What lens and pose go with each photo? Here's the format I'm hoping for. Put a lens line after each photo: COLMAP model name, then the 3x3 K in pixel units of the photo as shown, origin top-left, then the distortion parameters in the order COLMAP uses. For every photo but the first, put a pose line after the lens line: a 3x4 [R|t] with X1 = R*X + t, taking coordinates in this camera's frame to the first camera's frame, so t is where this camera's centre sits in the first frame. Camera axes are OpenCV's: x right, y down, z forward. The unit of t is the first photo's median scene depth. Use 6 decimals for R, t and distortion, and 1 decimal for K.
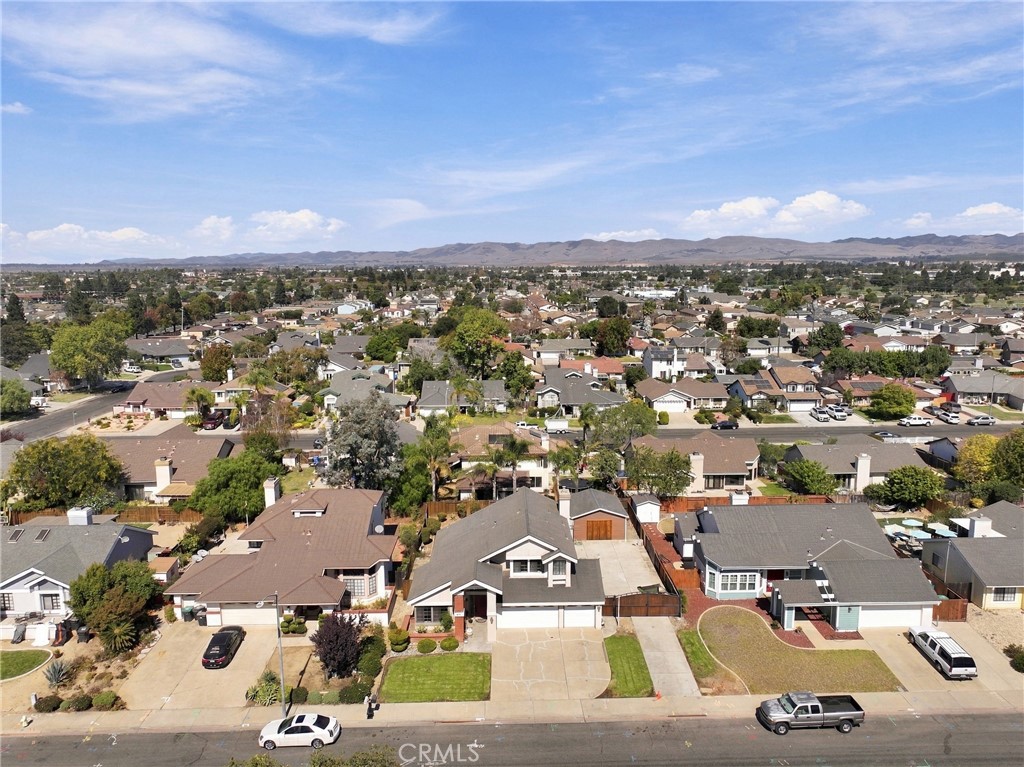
lens RADIAL K [[715.9, 0, 516.2], [0, 715.9, 388.0], [0, 0, 1]] dist [-0.001796, 0.018120]
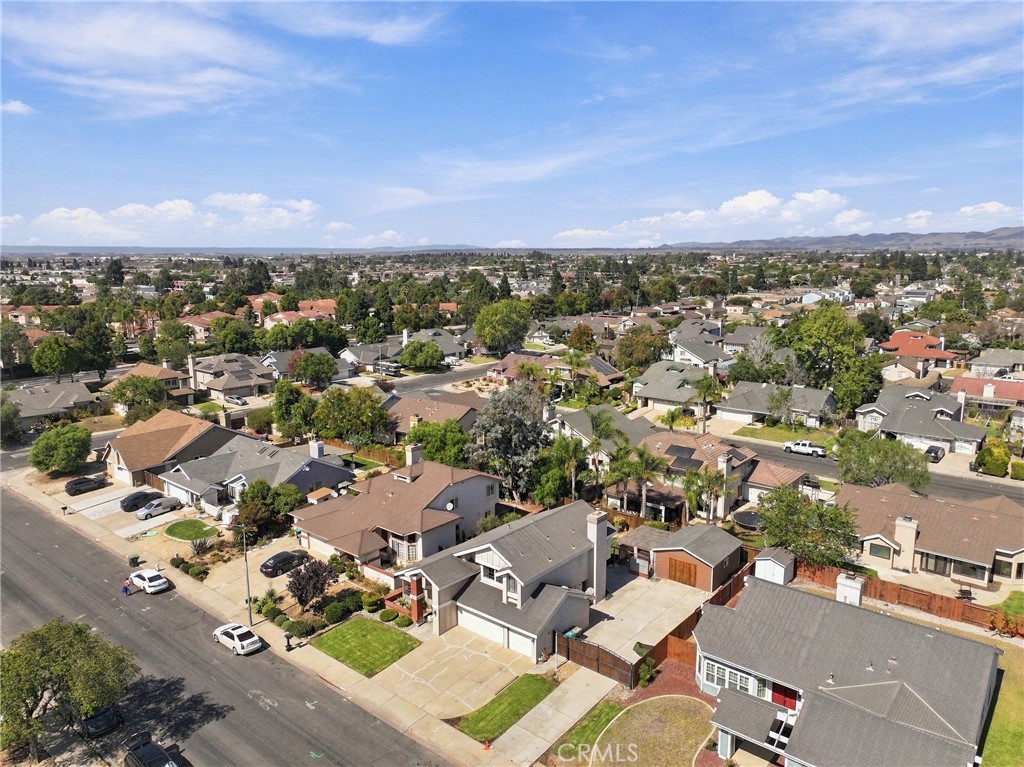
lens RADIAL K [[715.9, 0, 515.6], [0, 715.9, 381.6], [0, 0, 1]] dist [-0.001796, 0.018120]
pose [[0.753543, 0.120571, -0.646248, 0.638388], [-0.111729, 0.992224, 0.054842, -0.069149], [0.647835, 0.030879, 0.761155, 0.268851]]
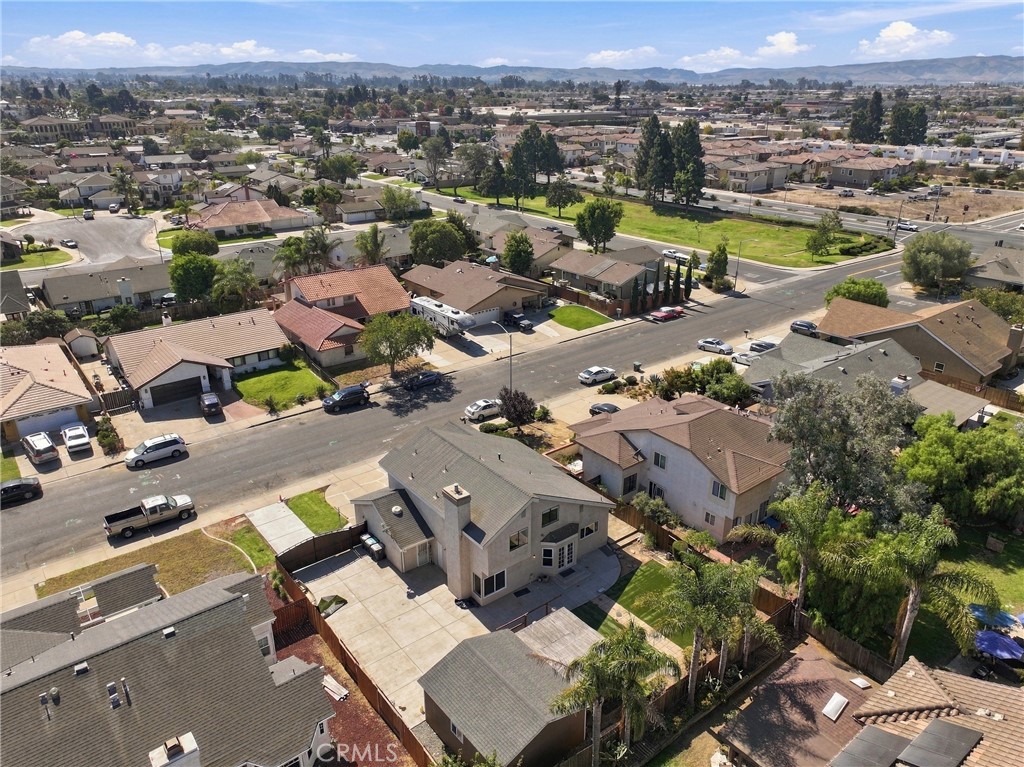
lens RADIAL K [[715.9, 0, 516.1], [0, 715.9, 388.0], [0, 0, 1]] dist [-0.001796, 0.018120]
pose [[-0.800863, 0.237281, -0.549834, 0.421431], [-0.101692, 0.850931, 0.515340, -0.329624], [0.590151, 0.468630, -0.657349, 1.636774]]
